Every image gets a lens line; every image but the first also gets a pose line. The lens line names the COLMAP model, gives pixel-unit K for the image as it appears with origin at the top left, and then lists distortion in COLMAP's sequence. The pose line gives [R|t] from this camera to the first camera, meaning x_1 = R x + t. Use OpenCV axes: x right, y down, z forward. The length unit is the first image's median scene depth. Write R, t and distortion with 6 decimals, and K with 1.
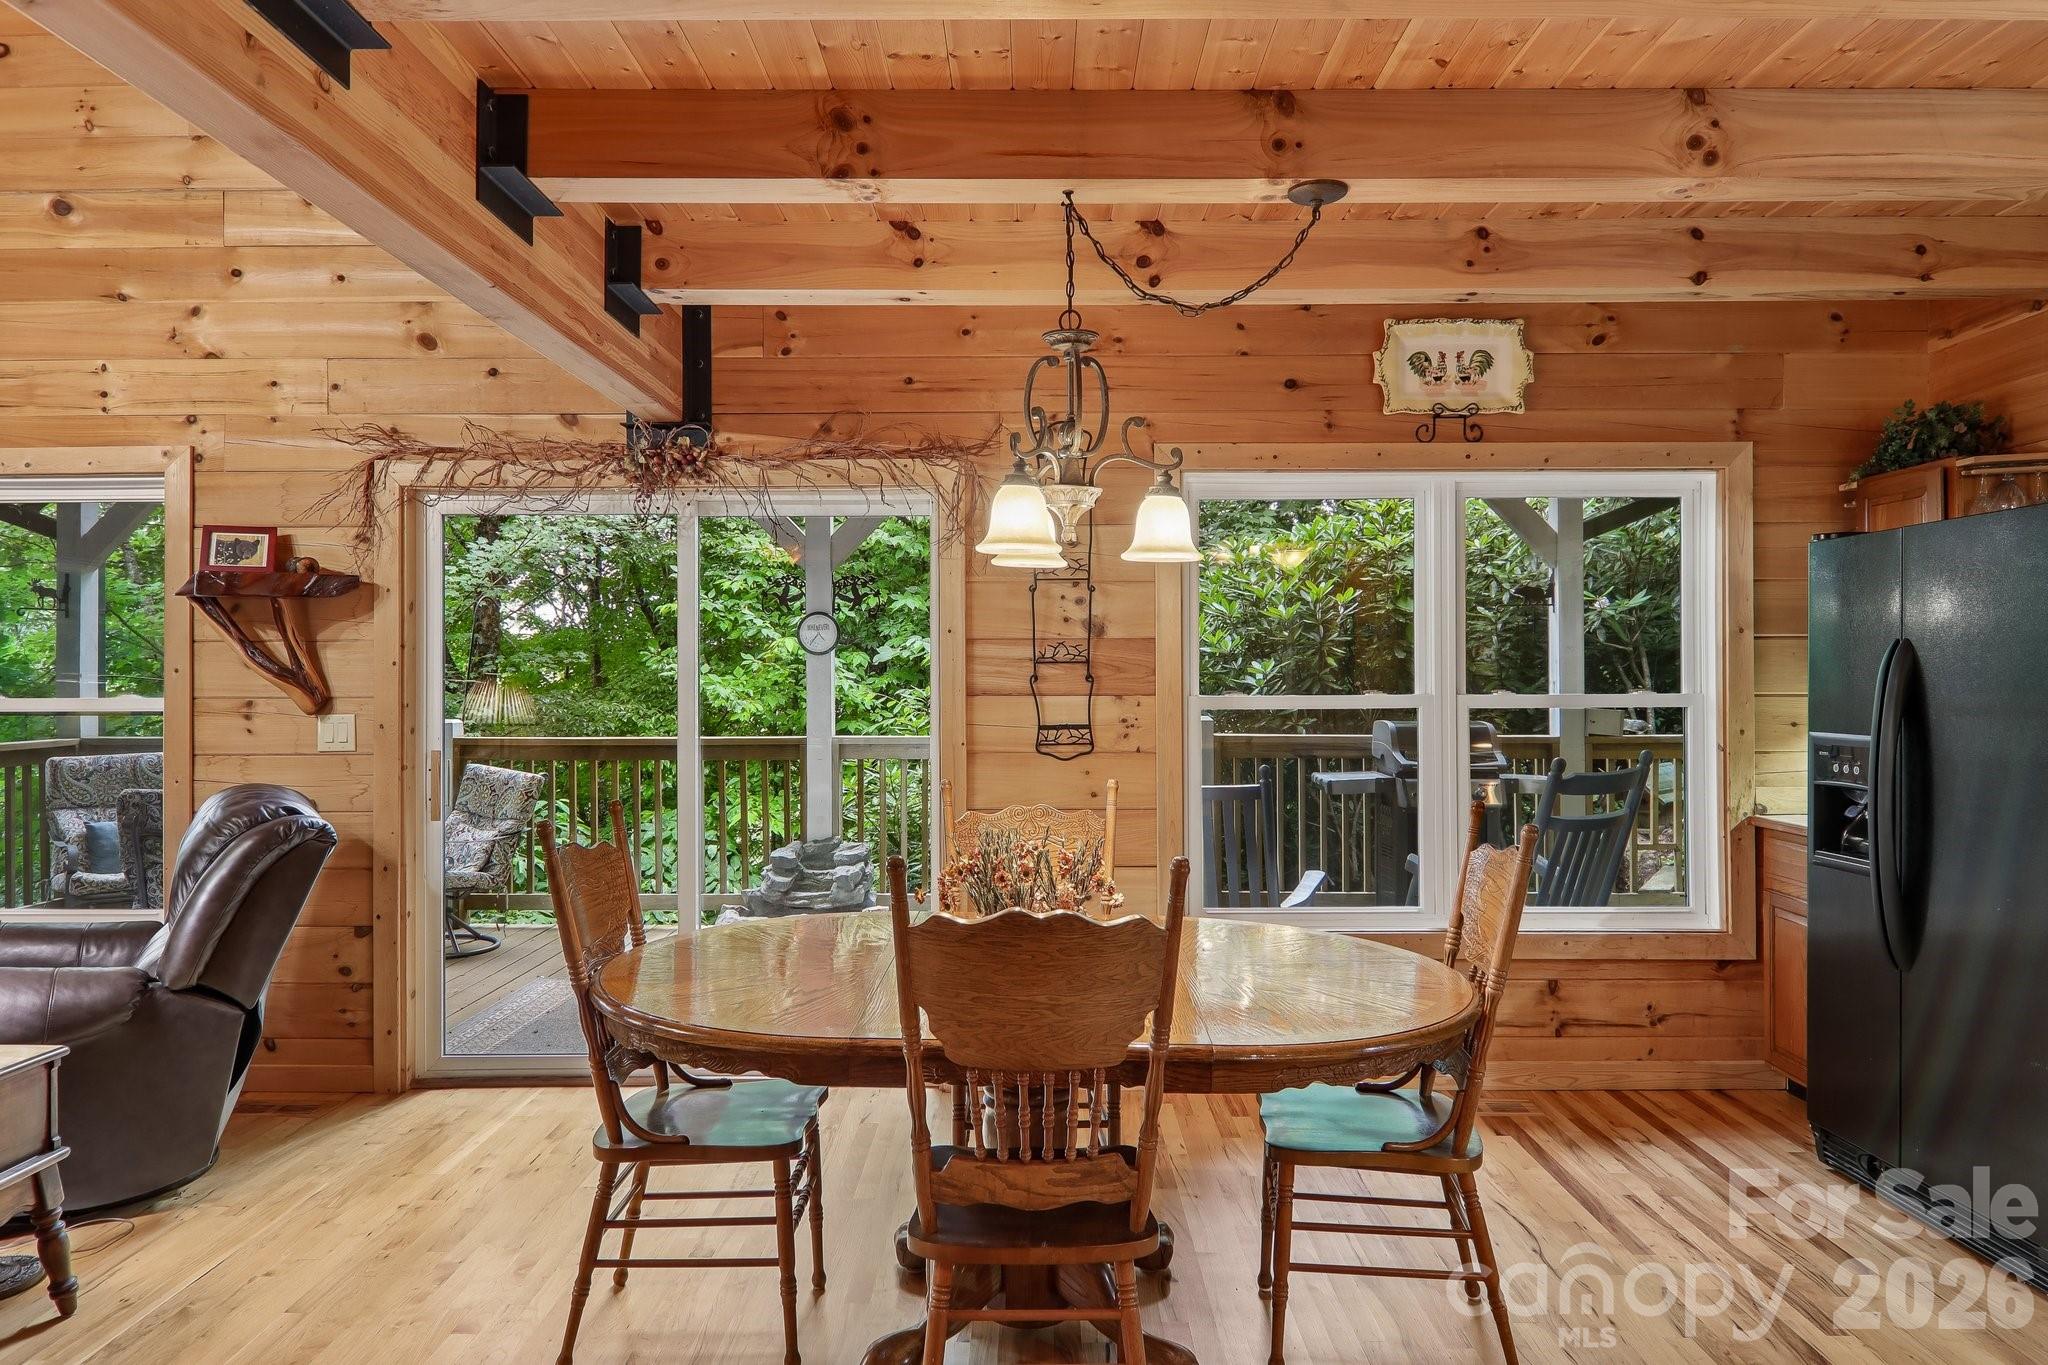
lens RADIAL K [[1311.9, 0, 1026.2], [0, 1311.9, 669.7], [0, 0, 1]] dist [0.001583, -0.009532]
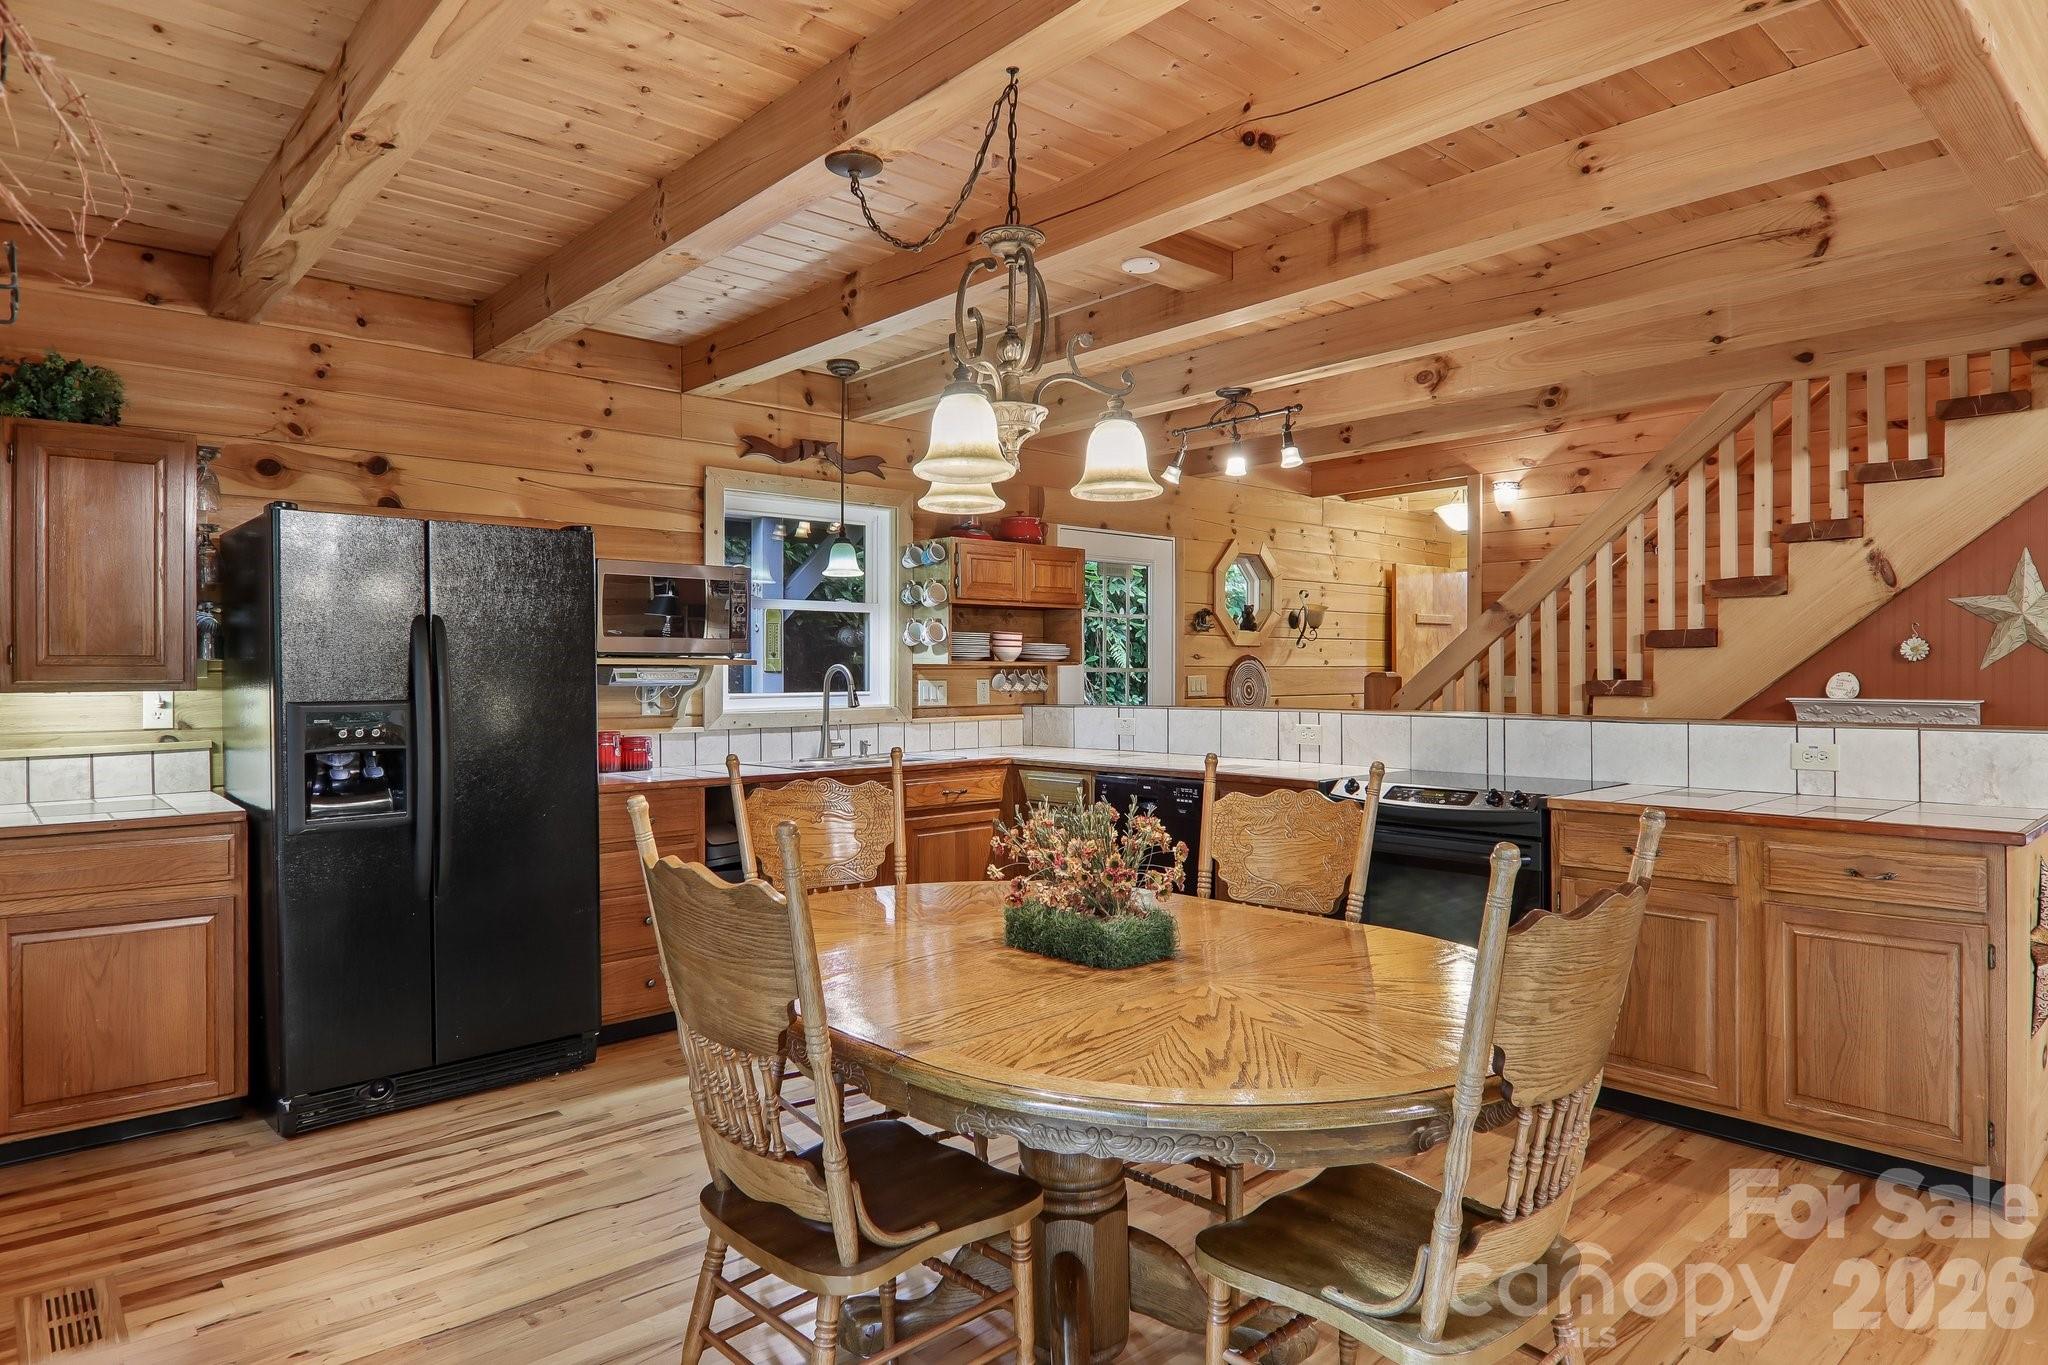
lens RADIAL K [[1156.3, 0, 1052.2], [0, 1156.3, 677.3], [0, 0, 1]] dist [0.003994, -0.020474]
pose [[-0.676798, -0.001367, 0.736167, -0.355327], [0.002651, 0.999987, 0.004294, 0.022341], [-0.736164, 0.004858, -0.676786, 0.971662]]
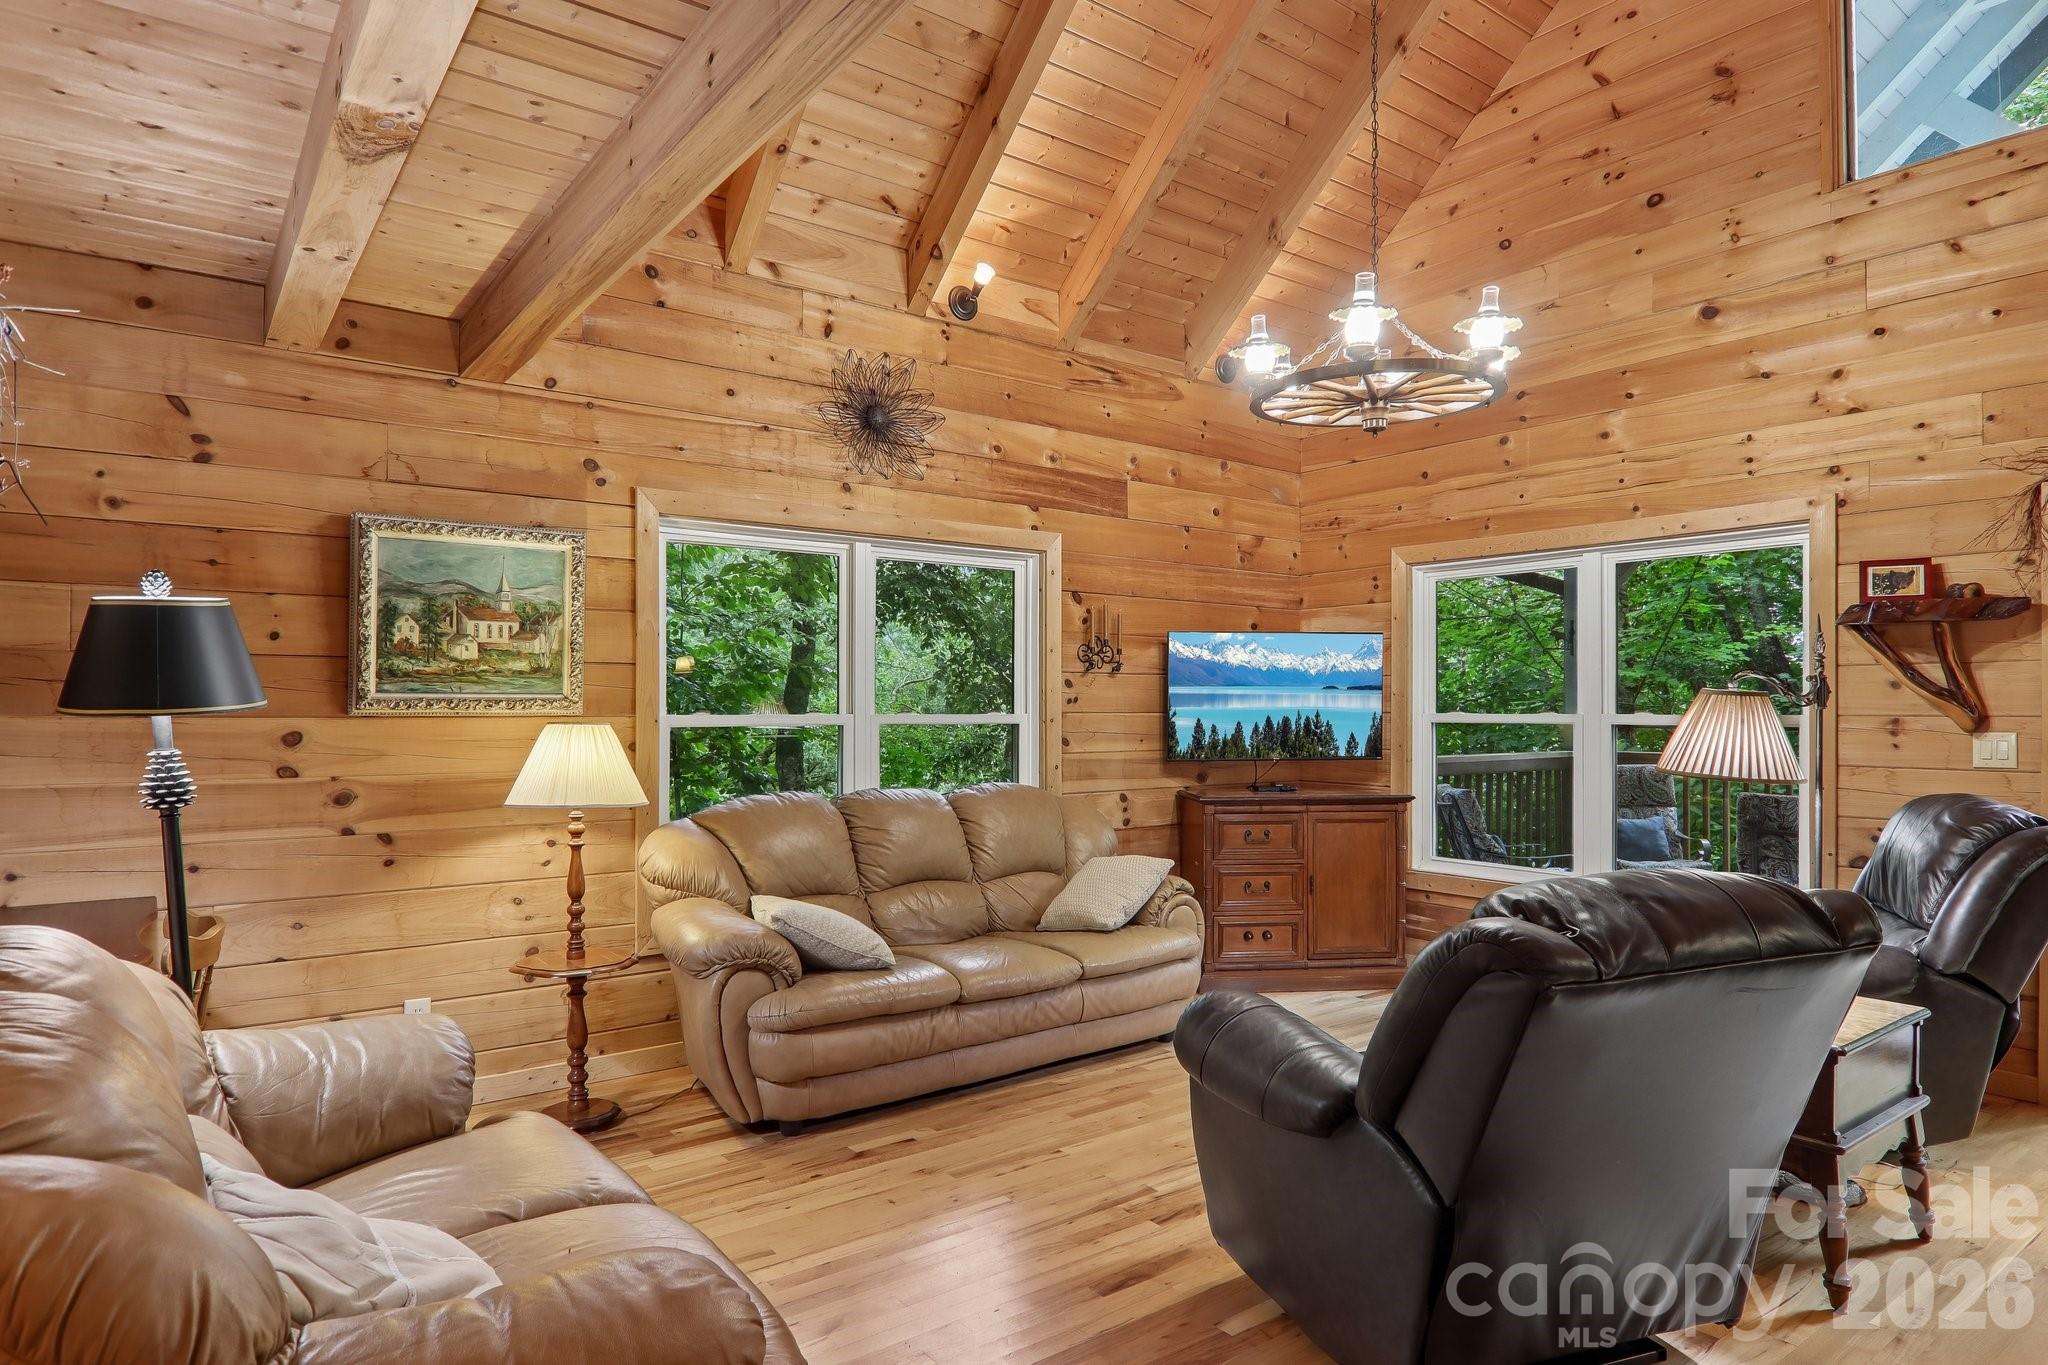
lens RADIAL K [[1156.3, 0, 1019.1], [0, 1156.3, 705.9], [0, 0, 1]] dist [0.003994, -0.020474]
pose [[0.601755, 0.002962, -0.798675, -0.266851], [0.000168, 0.999993, 0.003835, 0.009608], [0.798681, -0.002442, 0.601750, -0.165494]]
